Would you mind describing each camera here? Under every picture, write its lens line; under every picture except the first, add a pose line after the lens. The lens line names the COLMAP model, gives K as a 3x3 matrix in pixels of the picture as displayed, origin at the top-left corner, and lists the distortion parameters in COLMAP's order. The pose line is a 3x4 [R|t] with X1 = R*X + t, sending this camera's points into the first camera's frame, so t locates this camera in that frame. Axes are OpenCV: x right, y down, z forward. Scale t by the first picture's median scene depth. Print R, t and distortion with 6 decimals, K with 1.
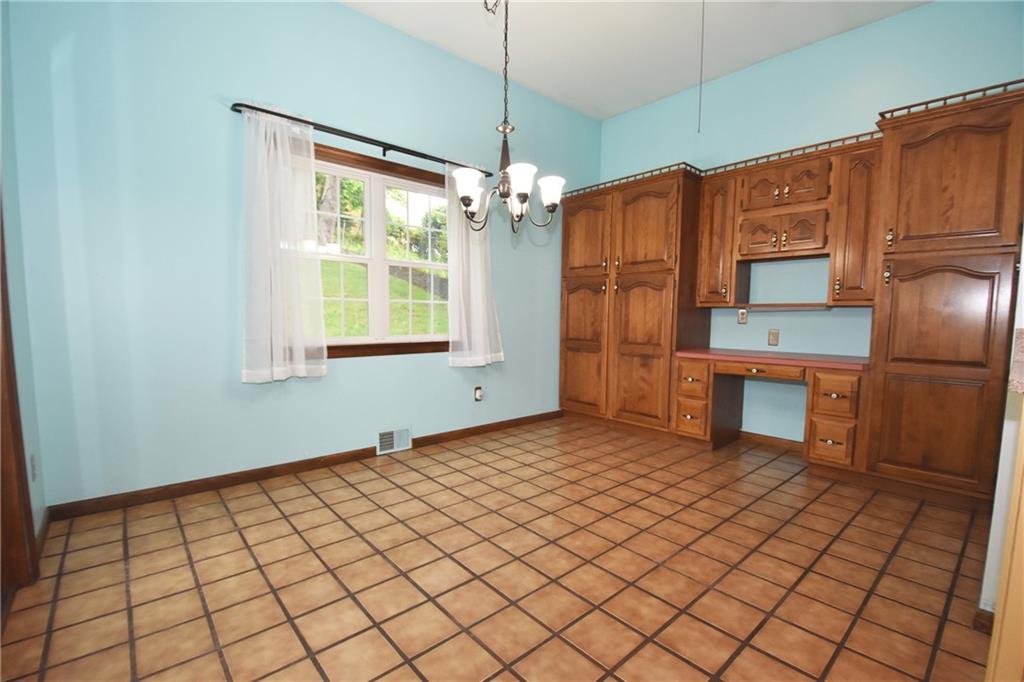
lens RADIAL K [[454.1, 0, 512.0], [0, 454.1, 353.8], [0, 0, 1]] dist [0.015350, -0.022695]
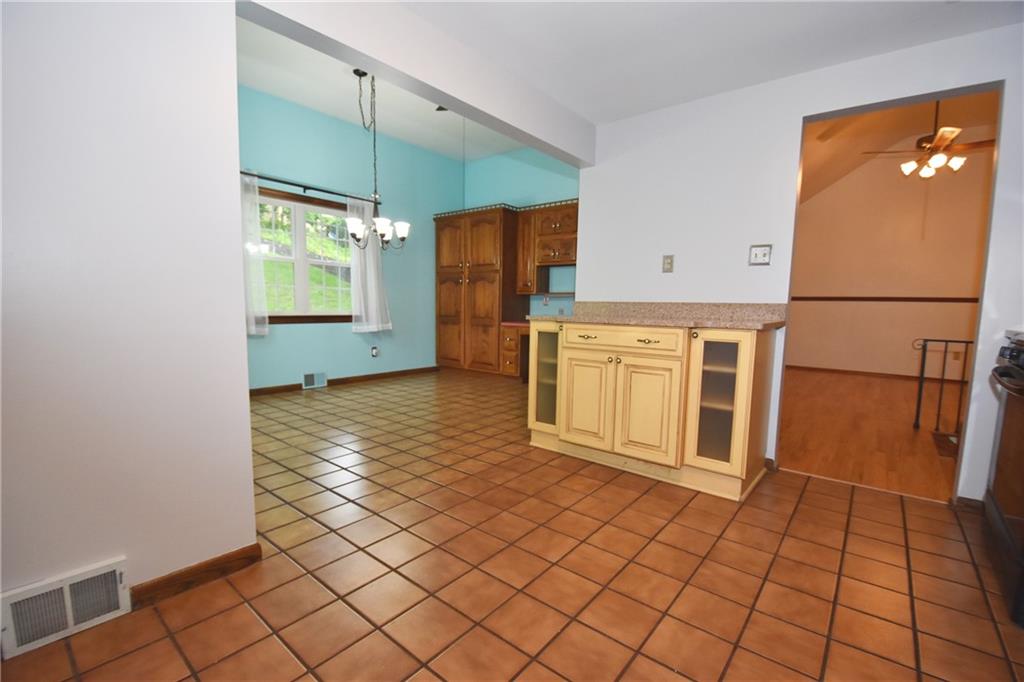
lens RADIAL K [[454.1, 0, 512.0], [0, 454.1, 353.8], [0, 0, 1]] dist [0.015350, -0.022695]
pose [[0.986977, -0.010219, 0.160535, 0.138339], [0.006353, 0.999678, 0.024577, 0.065261], [-0.160735, -0.023237, 0.986724, -0.562502]]
